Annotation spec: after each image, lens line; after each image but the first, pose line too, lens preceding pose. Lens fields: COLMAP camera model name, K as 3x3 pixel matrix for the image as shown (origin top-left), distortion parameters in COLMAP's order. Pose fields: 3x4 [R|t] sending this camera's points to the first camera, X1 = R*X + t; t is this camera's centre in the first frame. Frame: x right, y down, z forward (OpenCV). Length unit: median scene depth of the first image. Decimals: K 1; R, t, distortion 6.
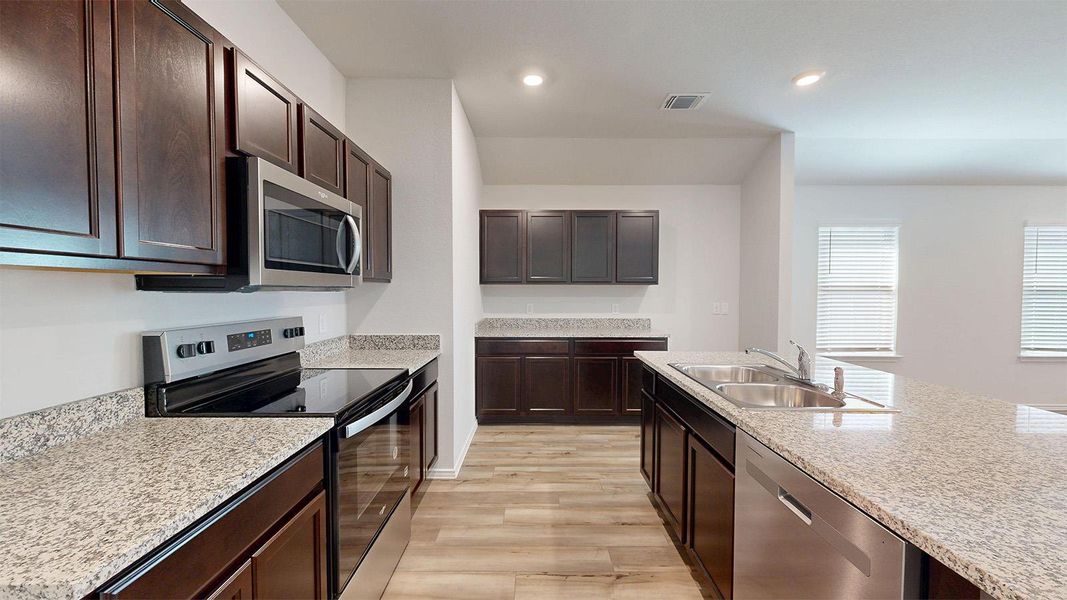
lens RADIAL K [[393.3, 0, 533.5], [0, 393.3, 300.0], [0, 0, 1]] dist [0.000209, 0.000310]
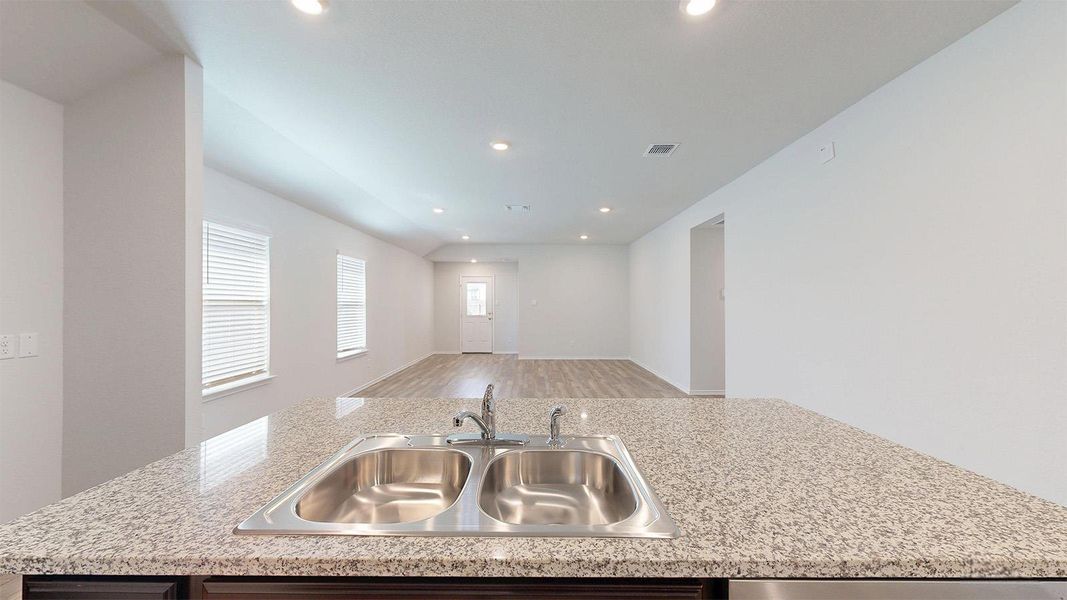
lens RADIAL K [[393.3, 0, 533.5], [0, 393.3, 300.0], [0, 0, 1]] dist [0.000209, 0.000310]
pose [[0.000312, 0.010044, 0.999950, 0.009308], [0.027495, 0.999571, -0.010048, -0.026125], [-0.999622, 0.027496, 0.000035, 0.926695]]
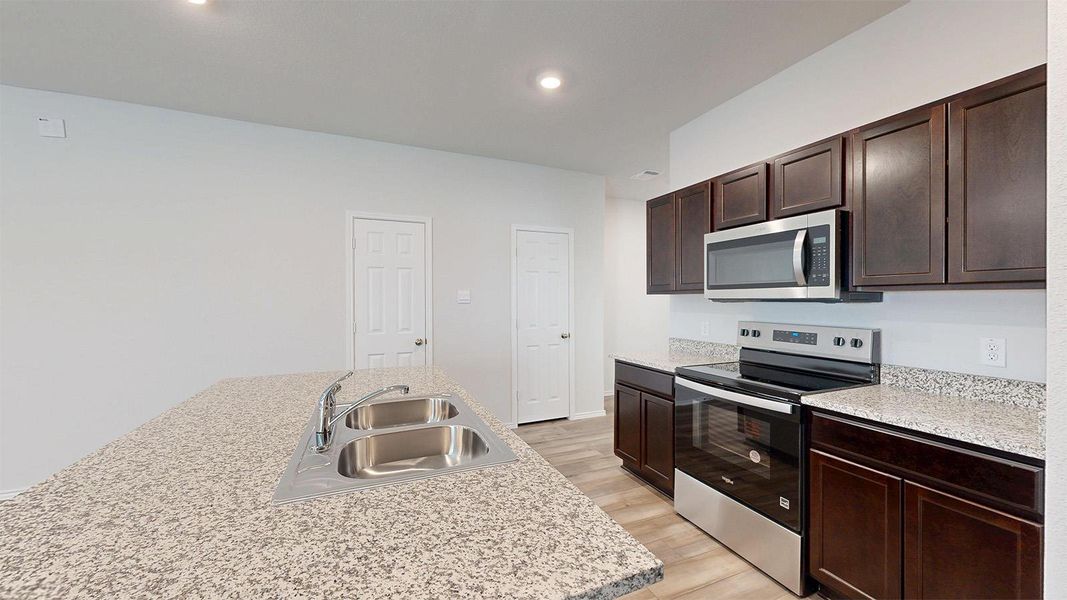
lens RADIAL K [[393.3, 0, 533.5], [0, 393.3, 300.0], [0, 0, 1]] dist [0.000209, 0.000310]
pose [[-0.915098, -0.002022, -0.403227, 0.615935], [-0.014544, 0.999502, 0.027994, -0.049941], [0.402970, 0.031482, -0.914672, 1.751516]]
